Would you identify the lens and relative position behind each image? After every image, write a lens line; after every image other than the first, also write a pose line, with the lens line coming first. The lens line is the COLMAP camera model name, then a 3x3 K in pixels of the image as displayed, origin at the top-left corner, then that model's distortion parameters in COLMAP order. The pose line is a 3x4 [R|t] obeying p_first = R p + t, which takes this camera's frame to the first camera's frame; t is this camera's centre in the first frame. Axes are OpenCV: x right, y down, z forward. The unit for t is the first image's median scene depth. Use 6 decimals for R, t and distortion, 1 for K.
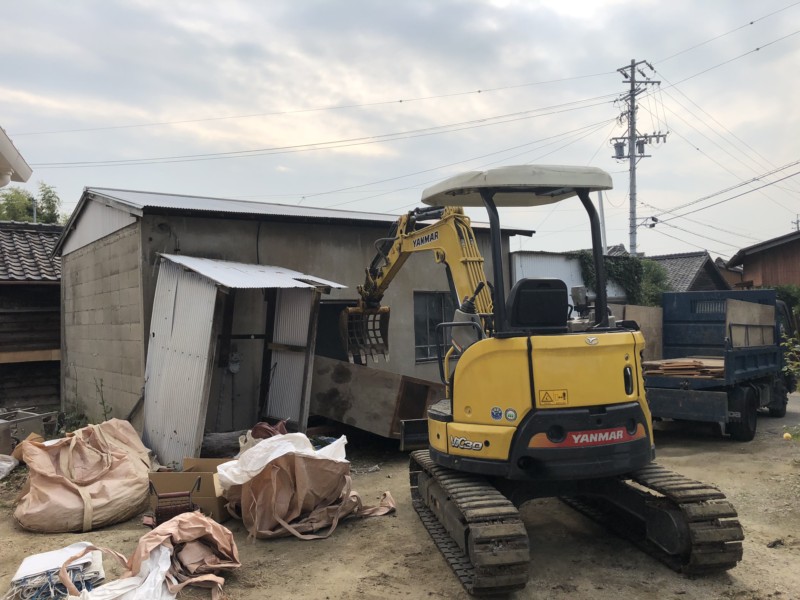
lens RADIAL K [[655.3, 0, 396.8], [0, 655.3, 296.5], [0, 0, 1]] dist [0.043930, -0.045235]
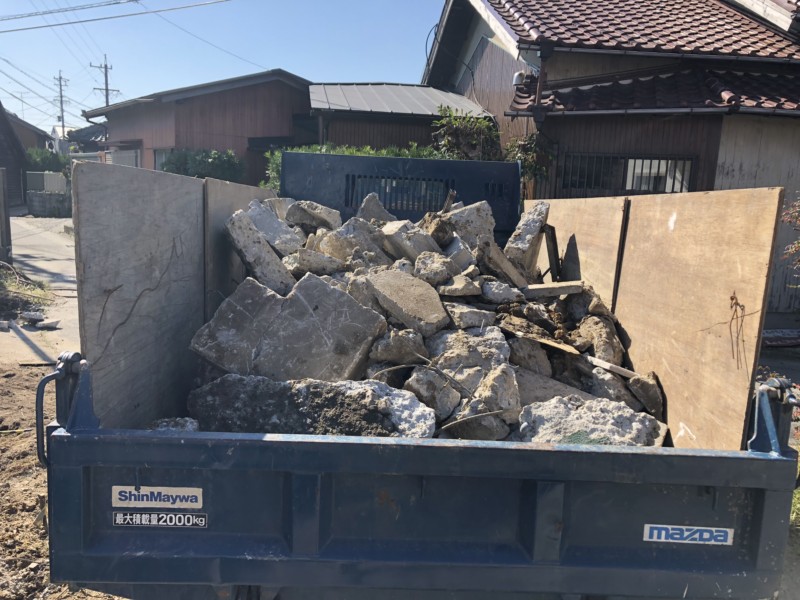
lens RADIAL K [[655.3, 0, 402.2], [0, 655.3, 294.4], [0, 0, 1]] dist [0.043930, -0.045235]
pose [[0.497307, -0.091693, 0.862715, 0.017956], [-0.086774, 0.984156, 0.154621, 0.007612], [-0.863224, -0.151756, 0.481471, 0.331775]]
